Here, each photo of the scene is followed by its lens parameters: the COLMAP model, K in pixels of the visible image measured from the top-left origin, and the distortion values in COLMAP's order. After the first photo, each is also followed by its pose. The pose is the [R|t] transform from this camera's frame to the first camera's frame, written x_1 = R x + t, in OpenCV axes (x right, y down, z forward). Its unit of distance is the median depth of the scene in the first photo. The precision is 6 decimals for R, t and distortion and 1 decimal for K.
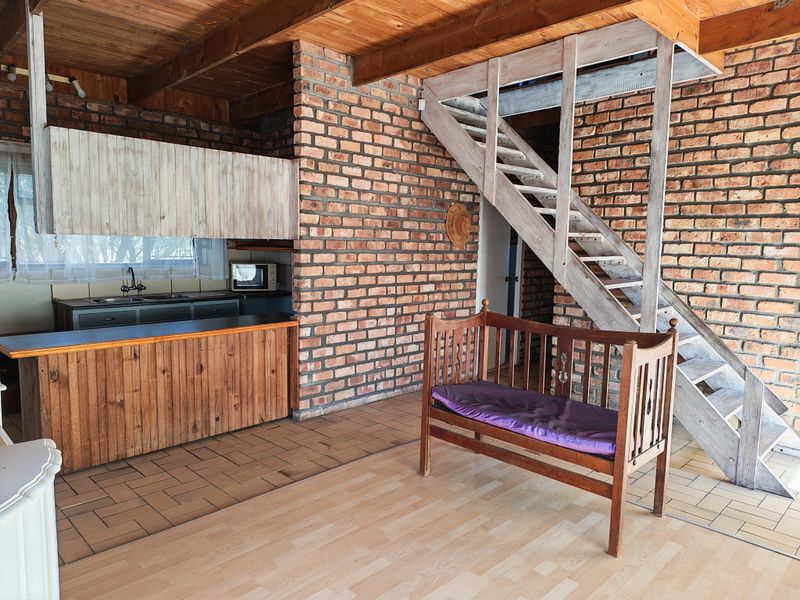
lens RADIAL K [[542.0, 0, 397.1], [0, 542.0, 307.7], [0, 0, 1]] dist [0.005414, -0.024492]
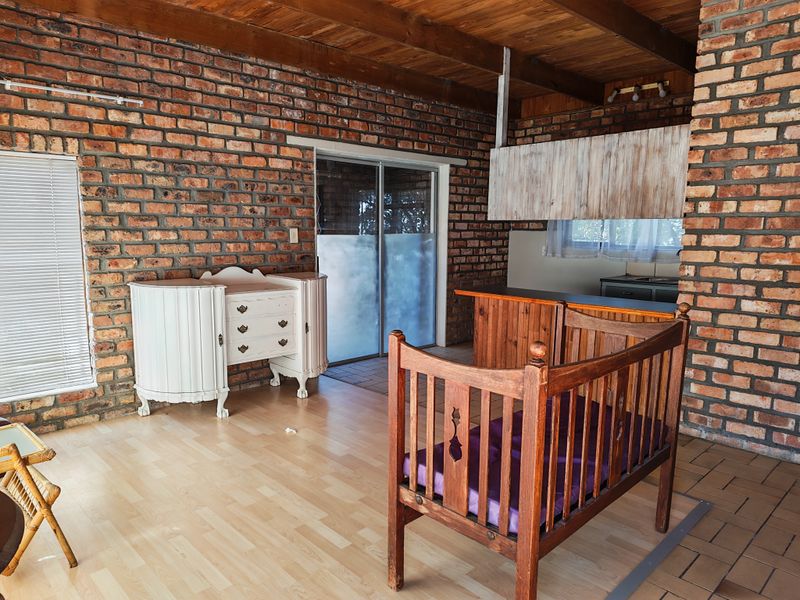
lens RADIAL K [[542.0, 0, 396.3], [0, 542.0, 298.5], [0, 0, 1]] dist [0.005414, -0.024492]
pose [[-0.042018, 0.116629, -0.992286, 0.665319], [-0.115663, 0.985918, 0.120778, -0.050234], [0.992399, 0.119846, -0.027936, 0.575060]]
